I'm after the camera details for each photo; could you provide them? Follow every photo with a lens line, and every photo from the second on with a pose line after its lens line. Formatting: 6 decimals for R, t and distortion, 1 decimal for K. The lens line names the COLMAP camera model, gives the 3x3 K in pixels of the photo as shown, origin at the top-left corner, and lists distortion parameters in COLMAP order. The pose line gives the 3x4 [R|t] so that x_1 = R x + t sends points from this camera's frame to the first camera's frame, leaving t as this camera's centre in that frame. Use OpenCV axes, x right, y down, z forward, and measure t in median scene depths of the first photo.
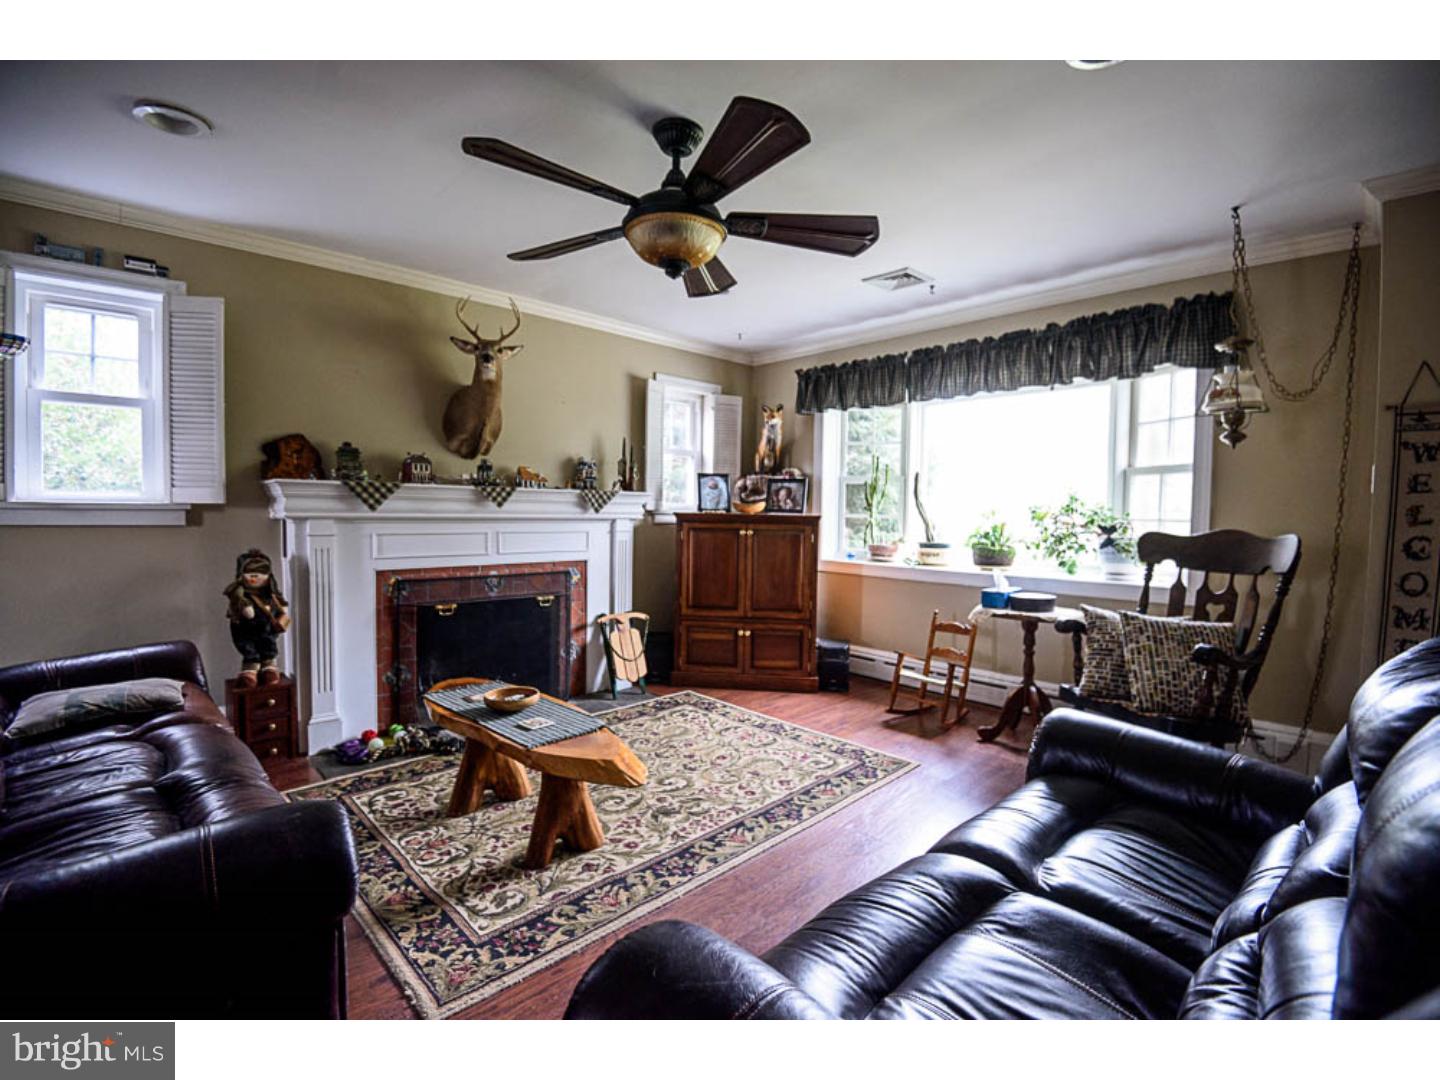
lens RADIAL K [[661.9, 0, 723.4], [0, 661.9, 543.5], [0, 0, 1]] dist [-0.030456, -0.006497]
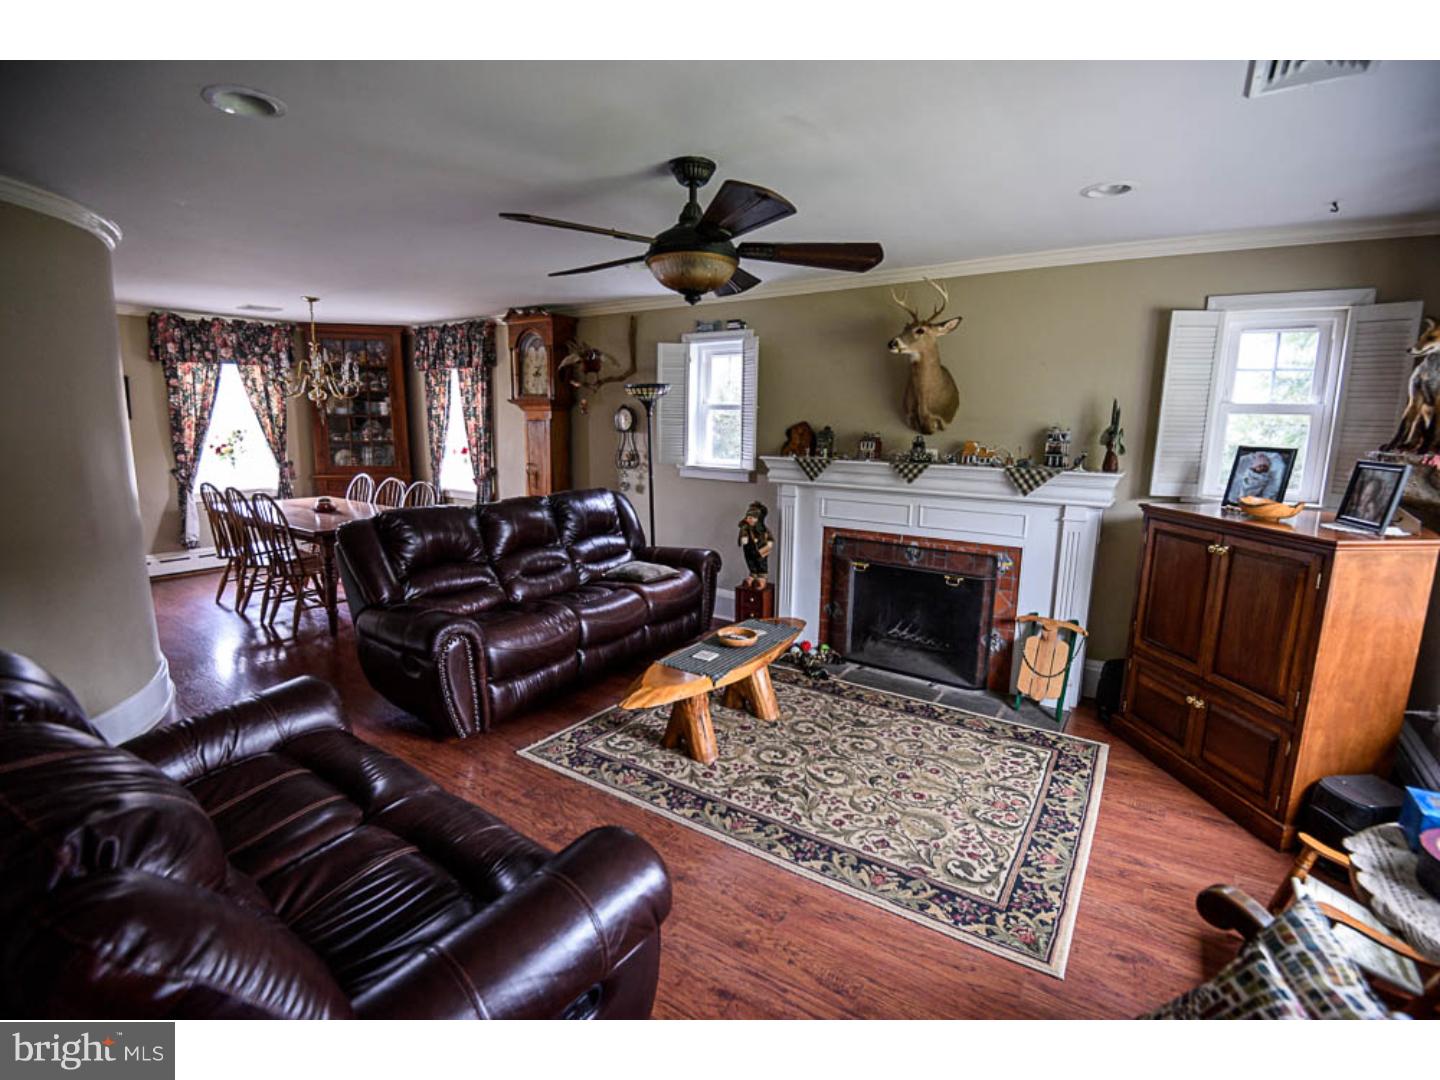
lens RADIAL K [[661.9, 0, 722.0], [0, 661.9, 536.2], [0, 0, 1]] dist [-0.030456, -0.006497]
pose [[0.182555, 0.153009, -0.971217, 0.651164], [-0.059194, 0.987735, 0.144485, -0.106728], [0.981412, 0.031113, 0.189373, 0.509083]]
